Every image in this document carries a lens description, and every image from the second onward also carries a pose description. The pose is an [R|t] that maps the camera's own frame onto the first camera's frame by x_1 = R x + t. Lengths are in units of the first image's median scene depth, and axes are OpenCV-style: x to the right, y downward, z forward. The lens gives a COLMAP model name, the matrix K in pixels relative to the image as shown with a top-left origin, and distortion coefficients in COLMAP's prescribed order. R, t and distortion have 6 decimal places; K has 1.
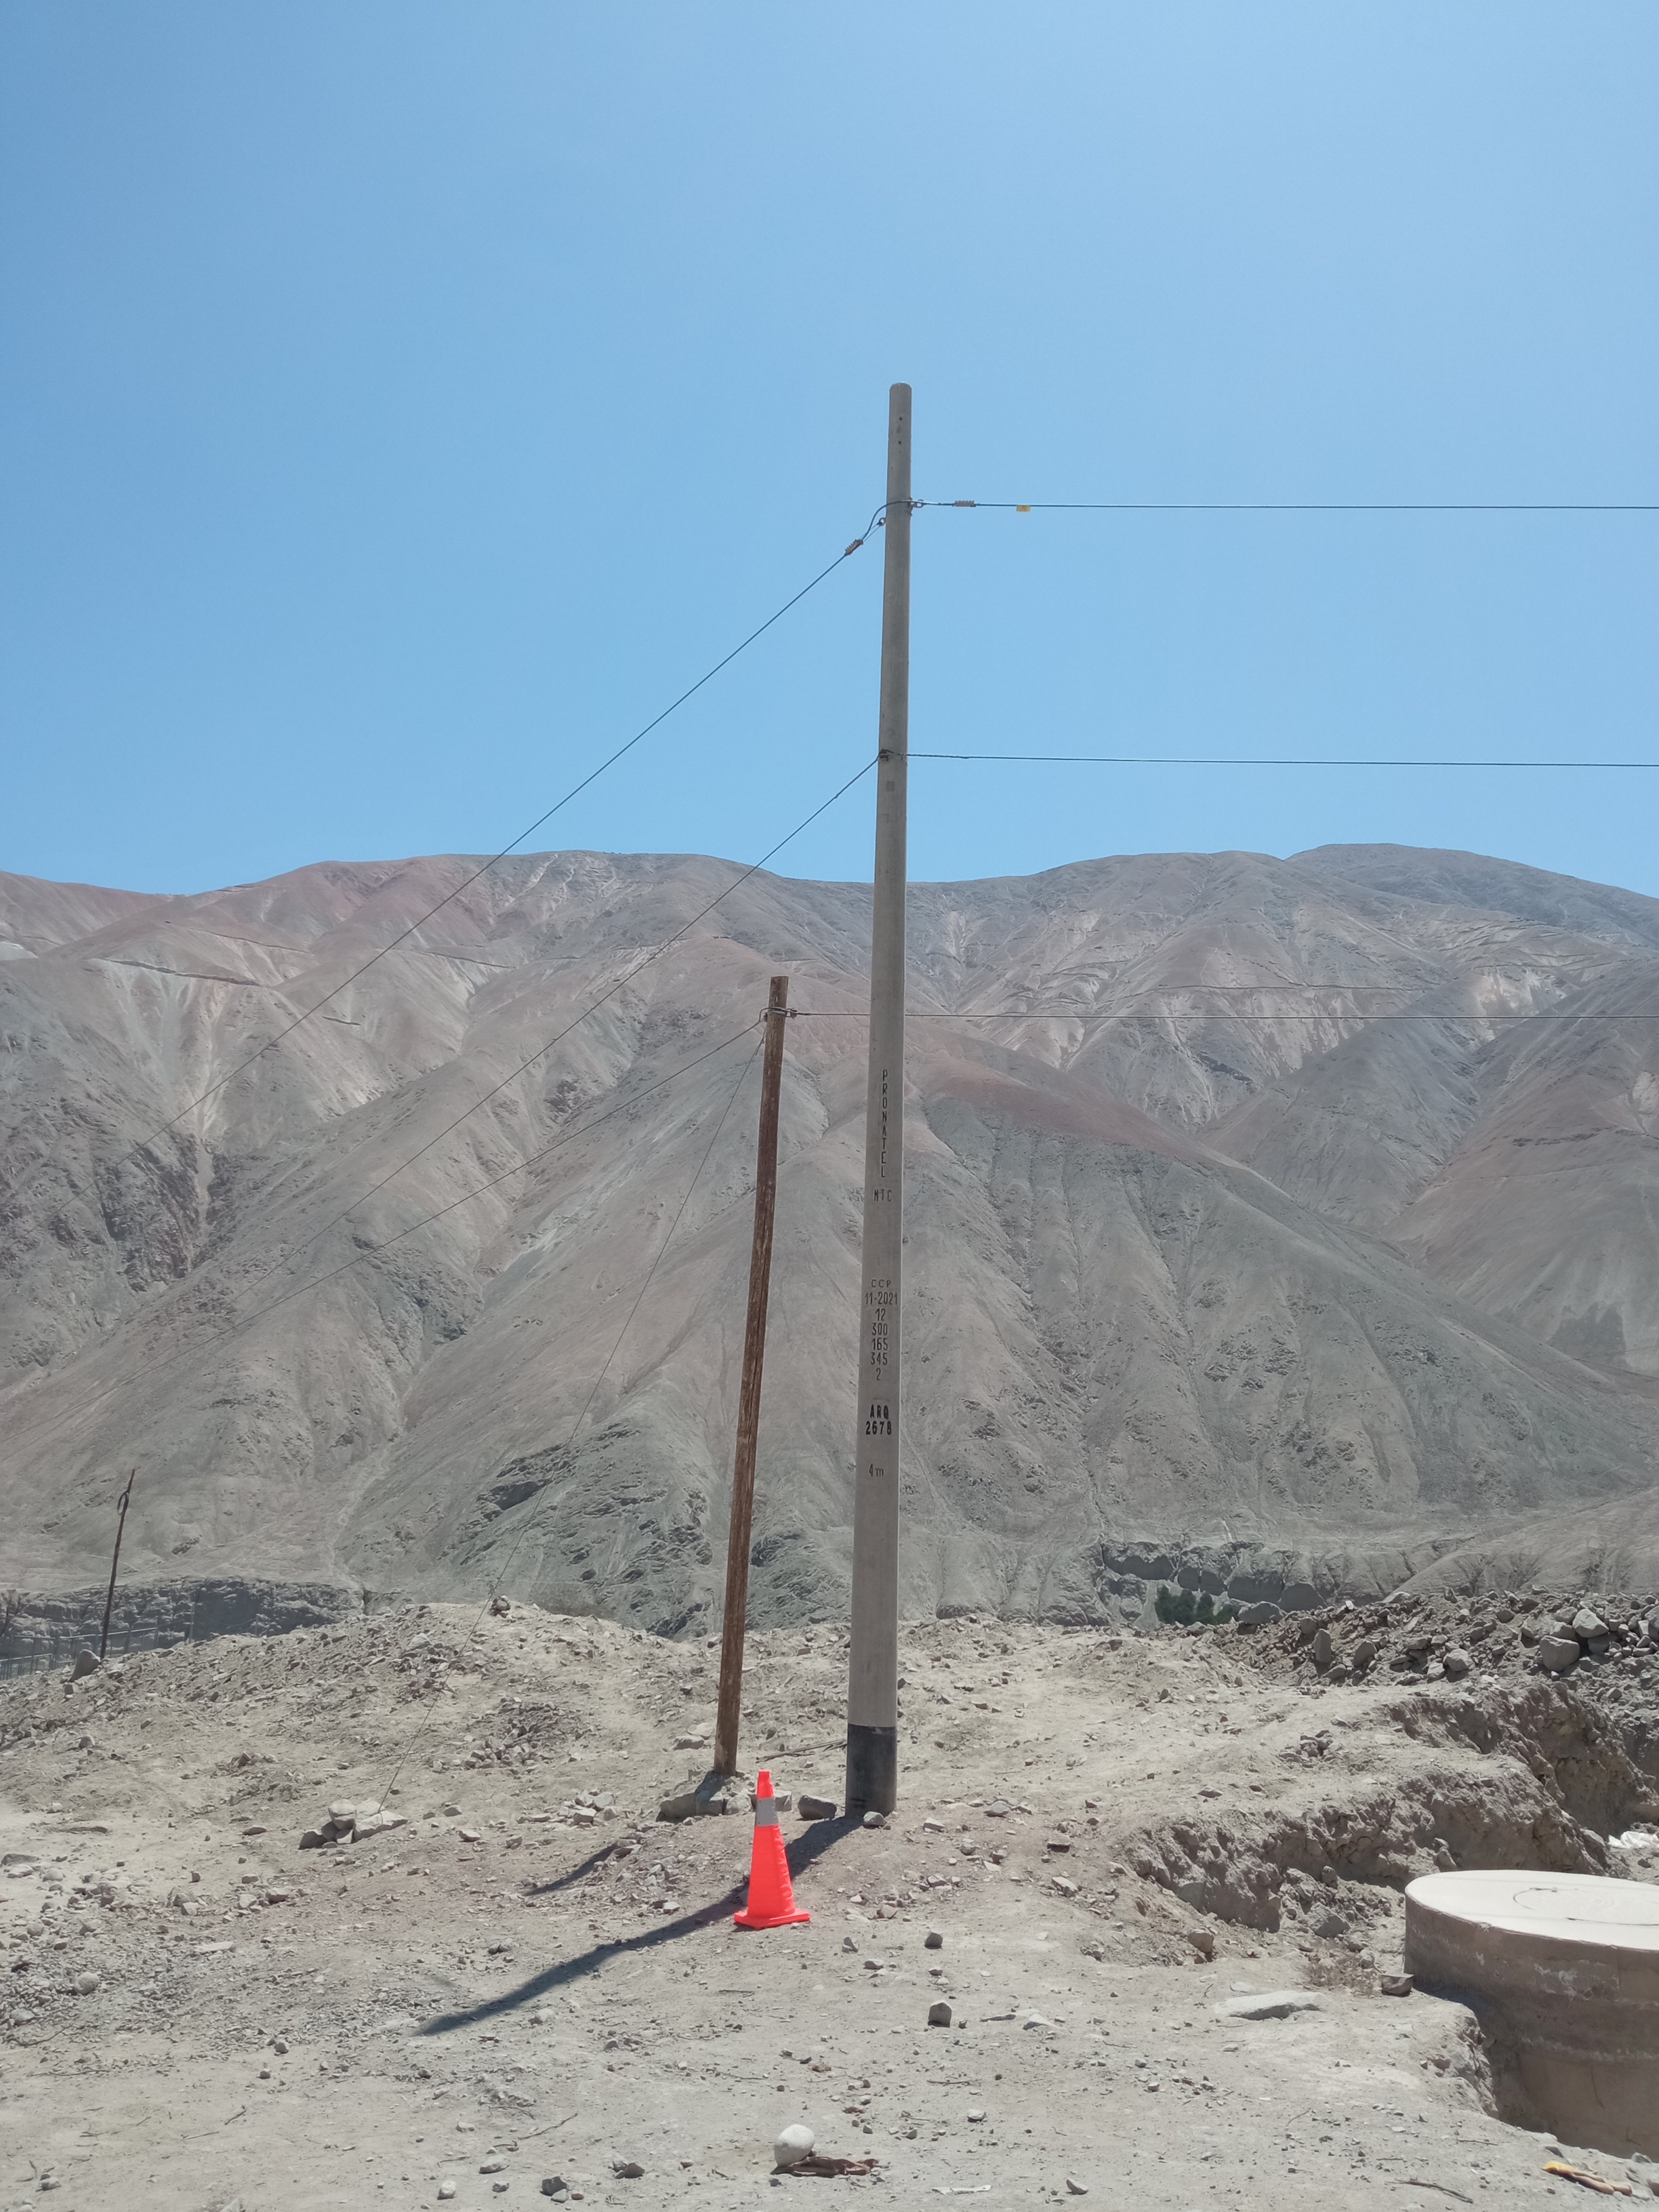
lens RADIAL K [[1809.3, 0, 826.3], [0, 1809.3, 1106.2], [0, 0, 1]] dist [0.154850, -0.306549]
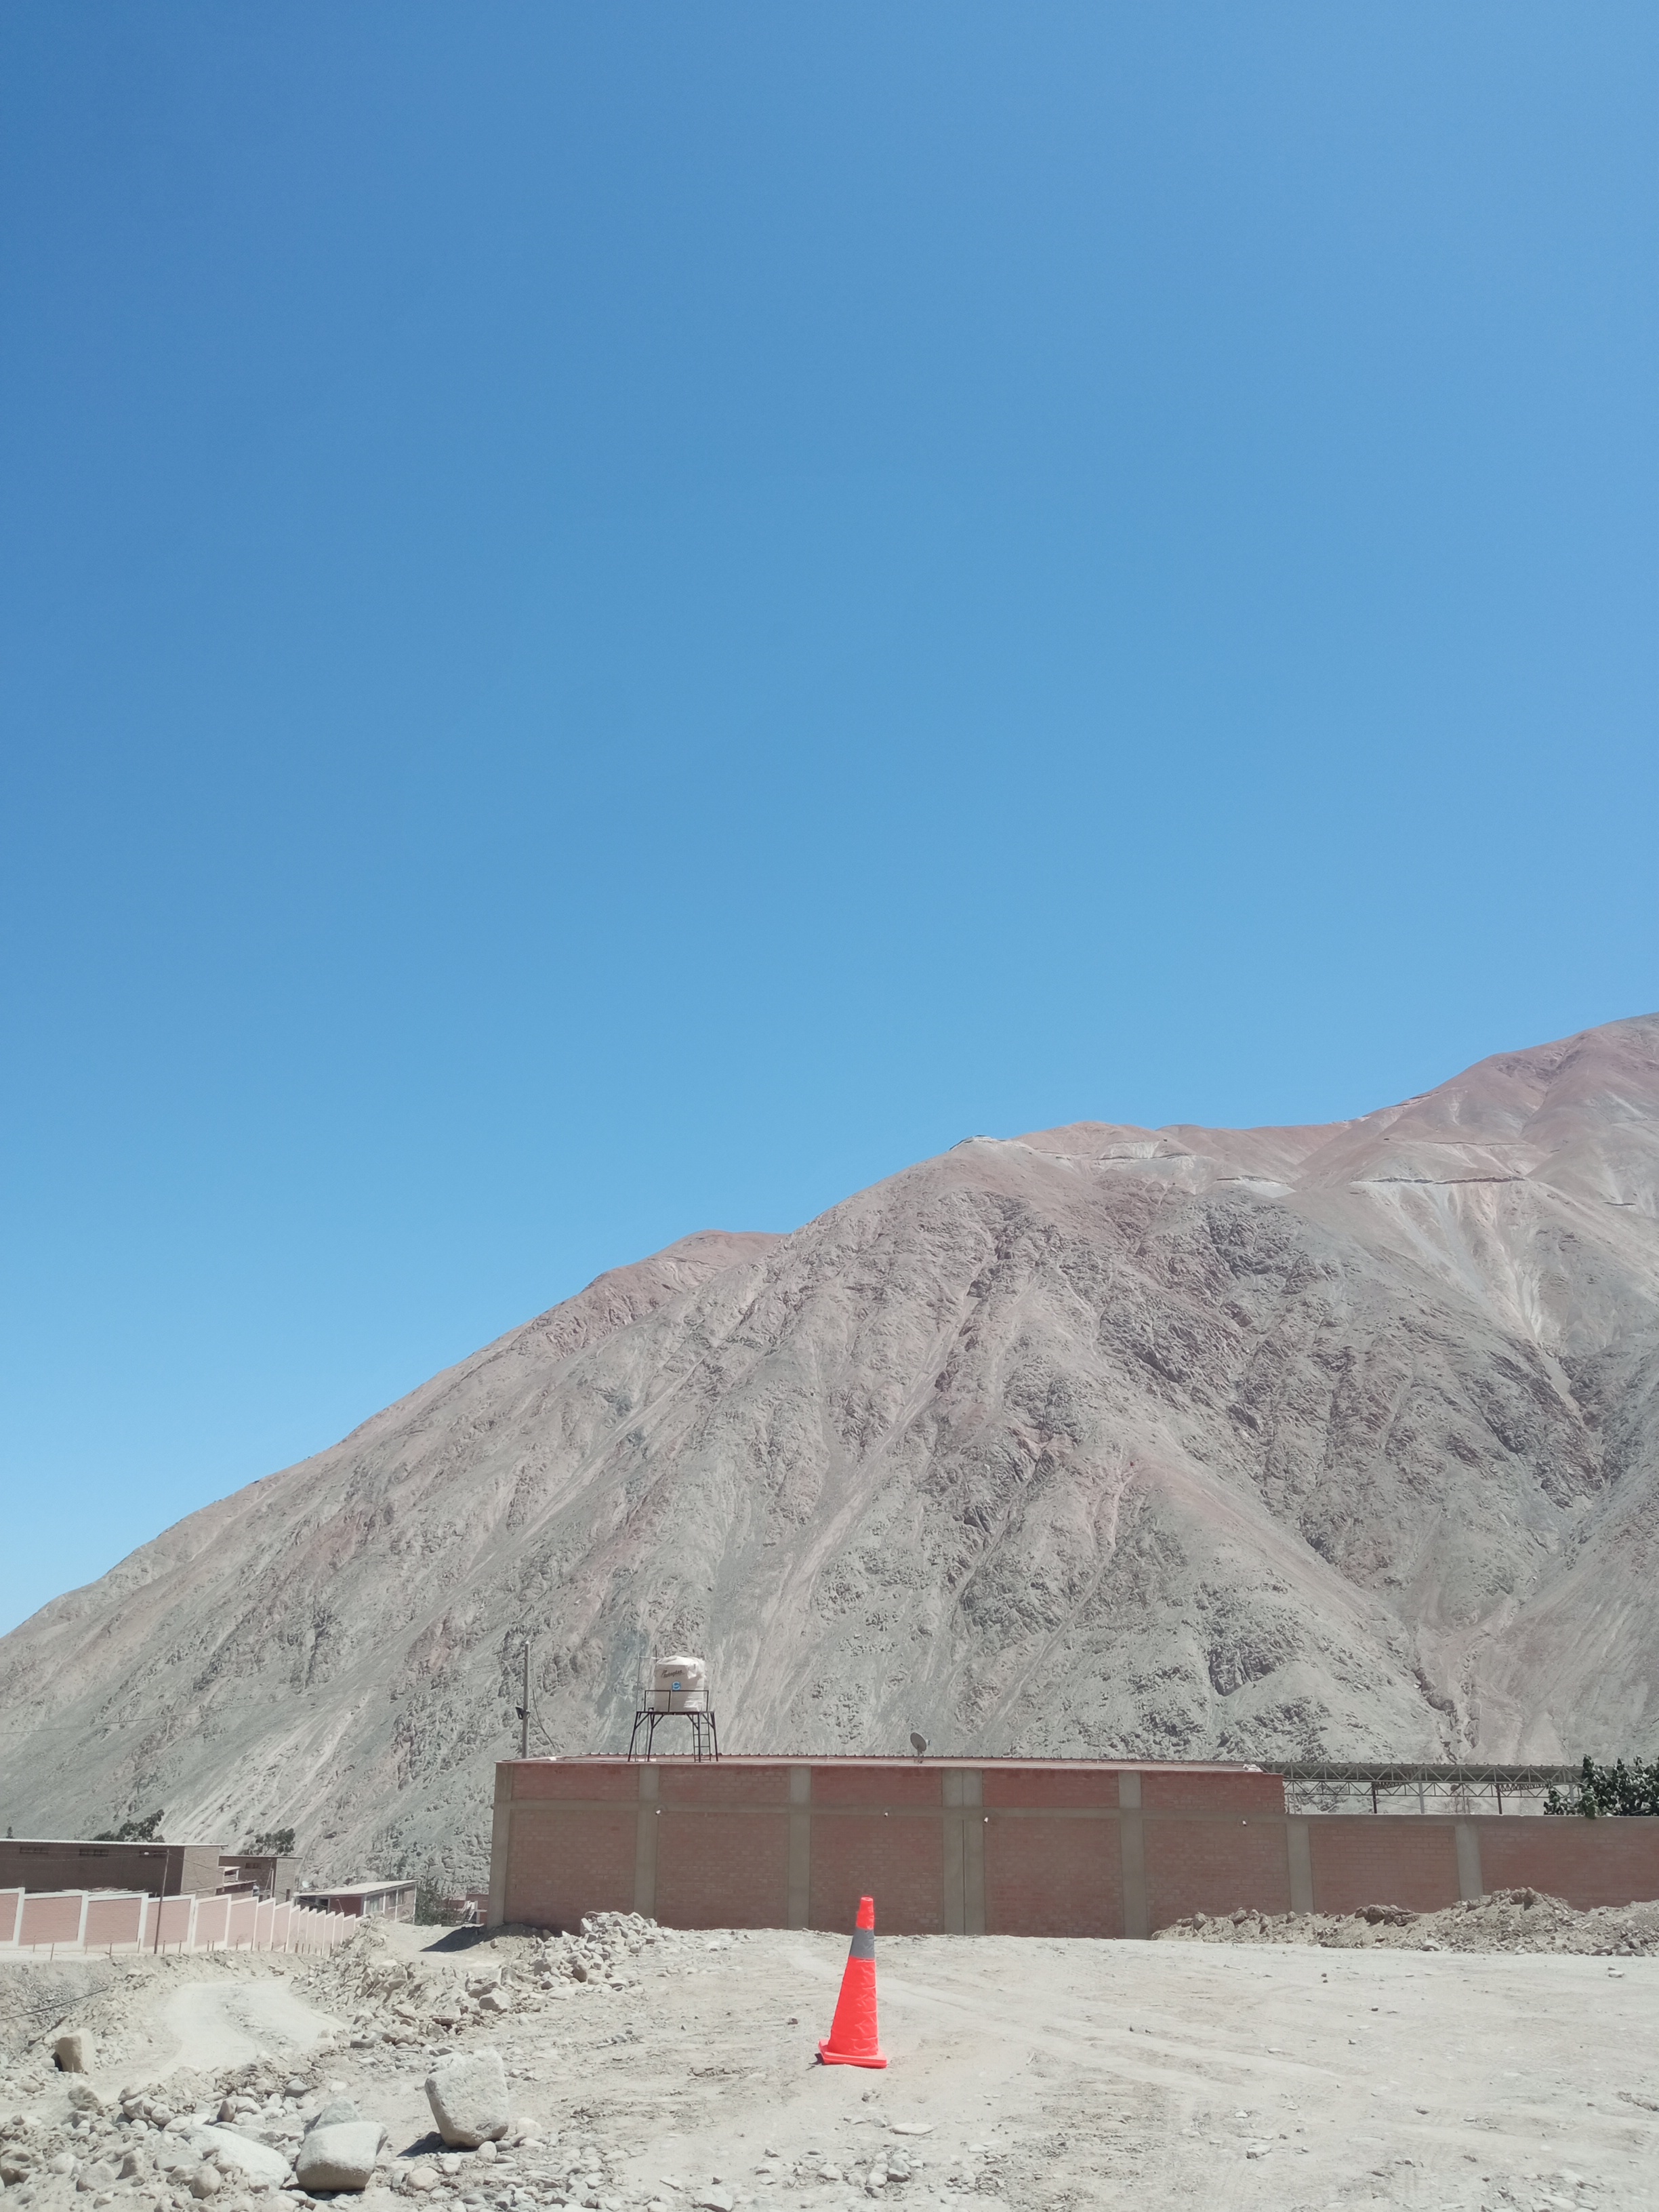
lens RADIAL K [[1808.8, 0, 833.4], [0, 1808.8, 1097.8], [0, 0, 1]] dist [0.135174, -0.266382]
pose [[0.833534, -0.203380, -0.513670, -0.315012], [0.135873, 0.976683, -0.166221, 0.005741], [0.535499, 0.068757, 0.841732, 0.017188]]
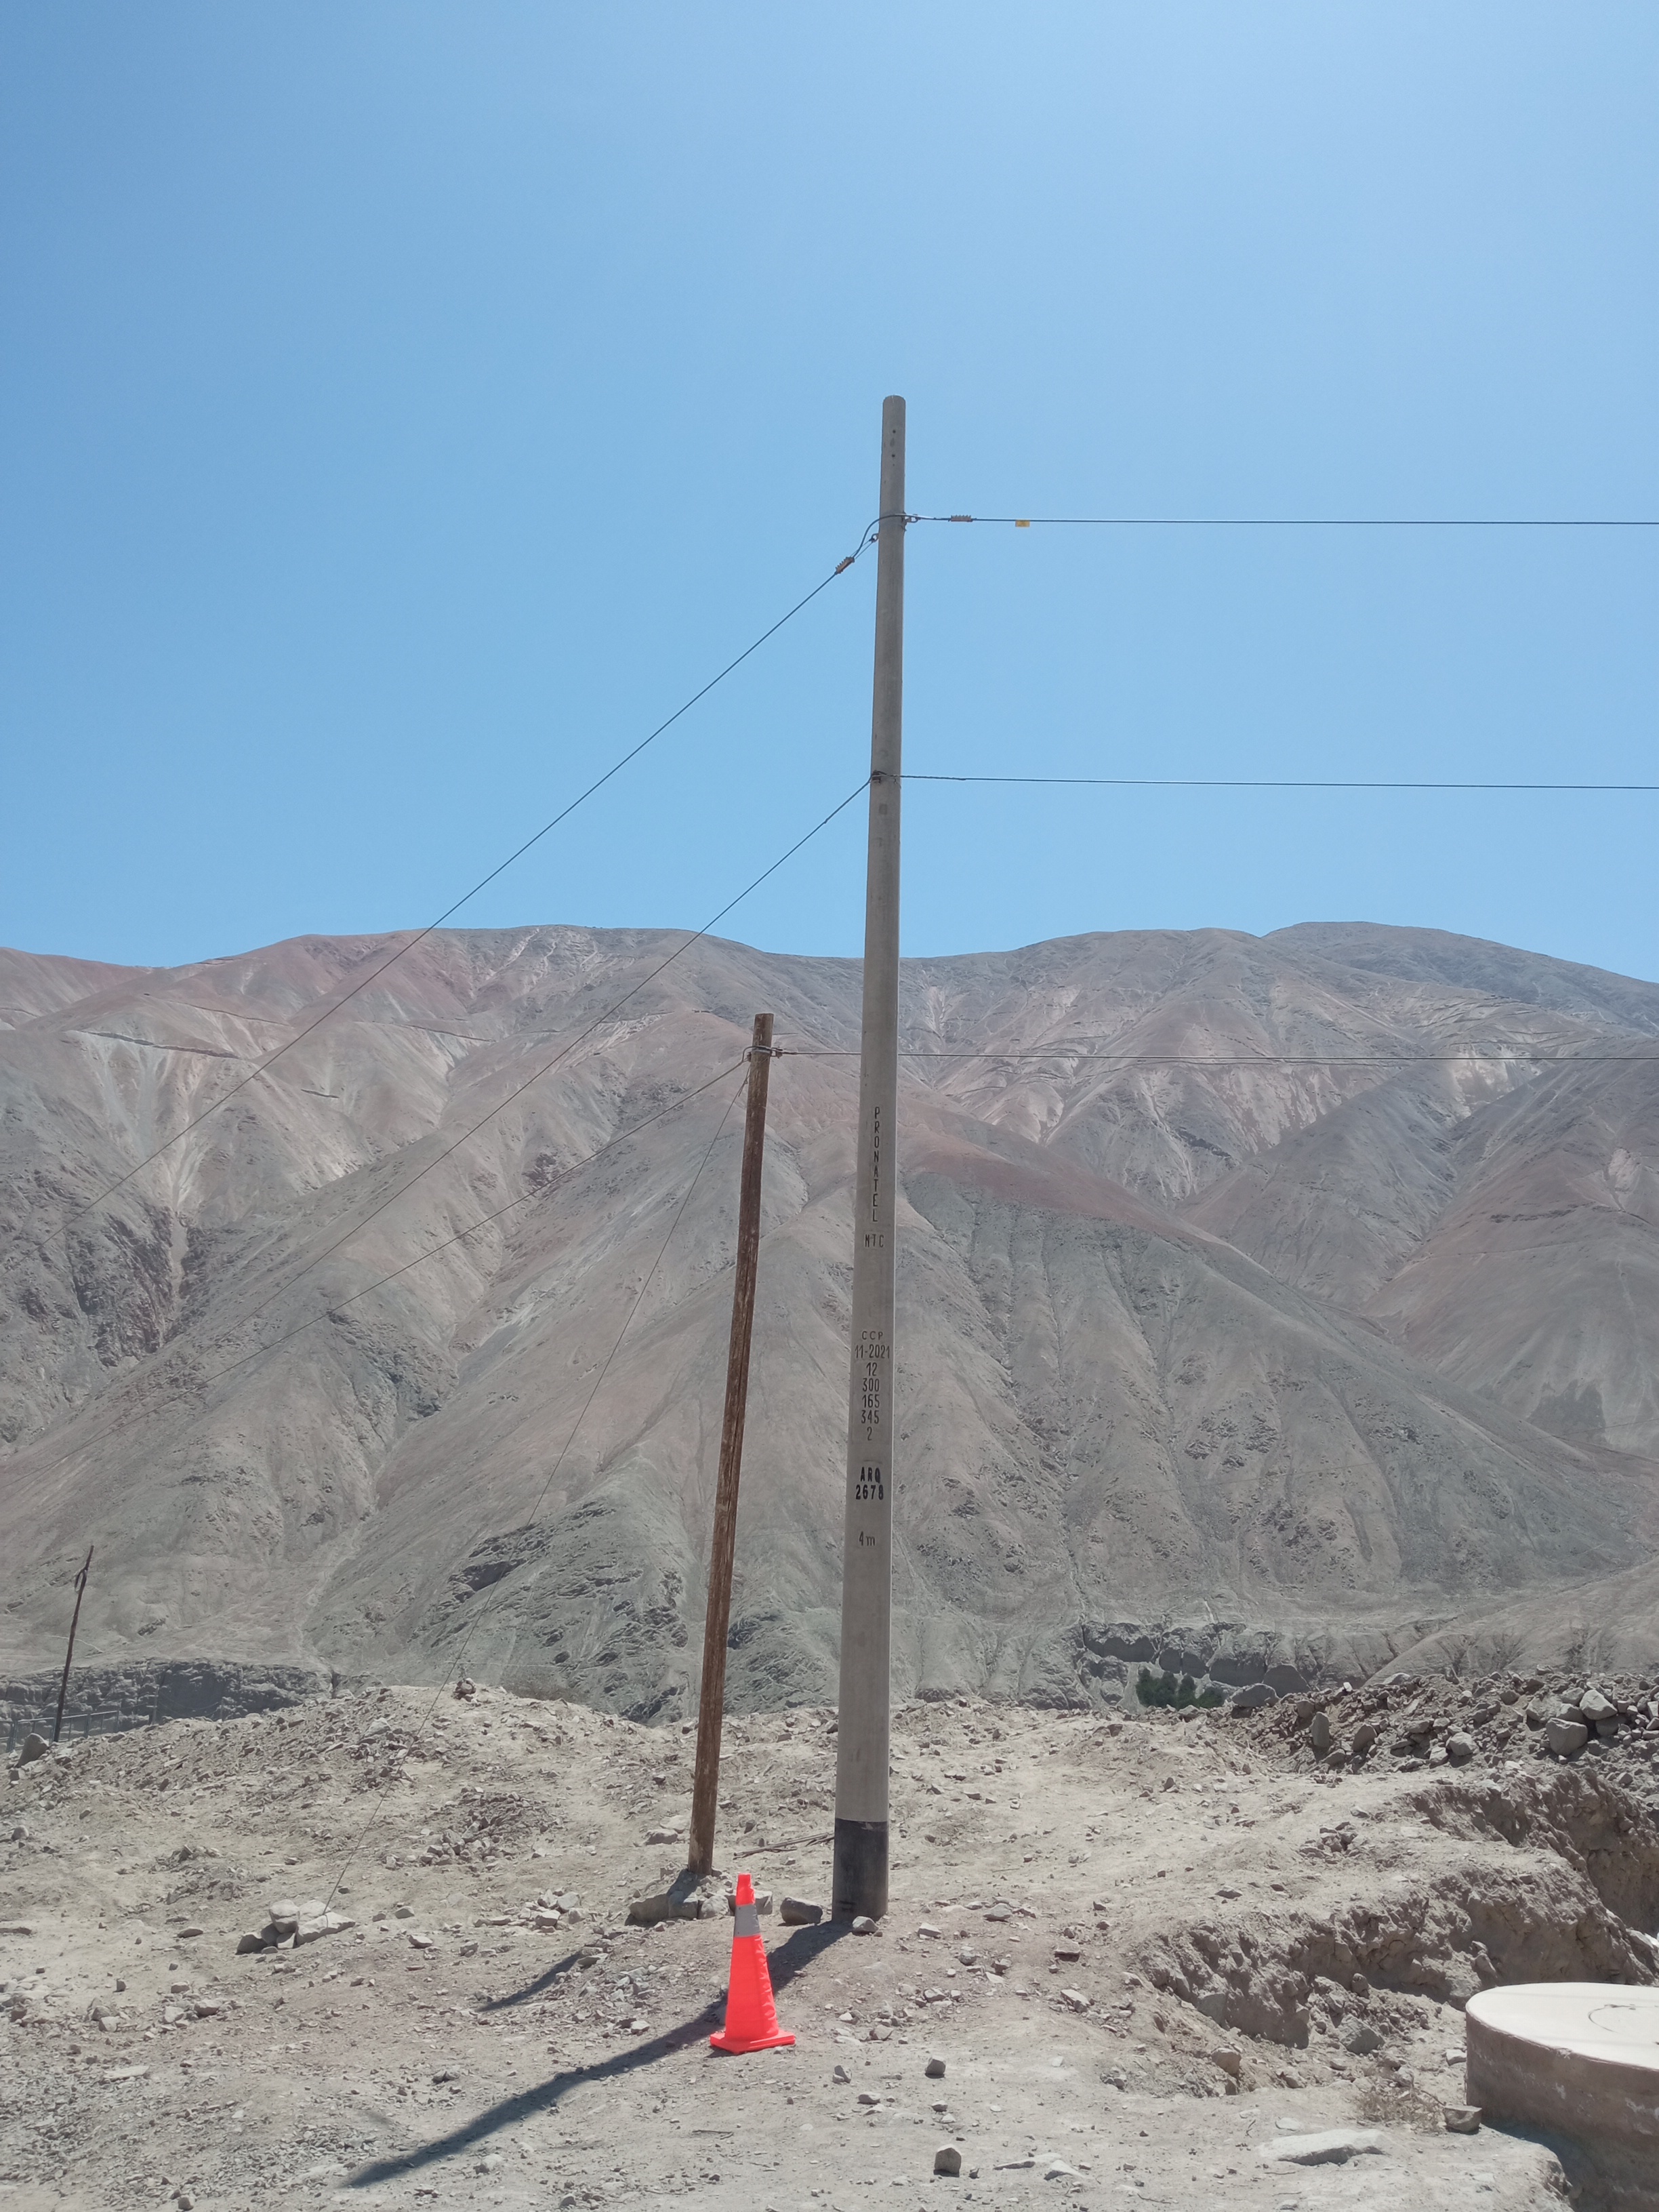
lens RADIAL K [[1808.8, 0, 833.4], [0, 1808.8, 1097.8], [0, 0, 1]] dist [0.135174, -0.266382]
pose [[0.999878, 0.004367, 0.015021, -0.000140], [-0.003675, 0.998944, -0.045807, 0.000613], [-0.015206, 0.045747, 0.998837, 0.002165]]
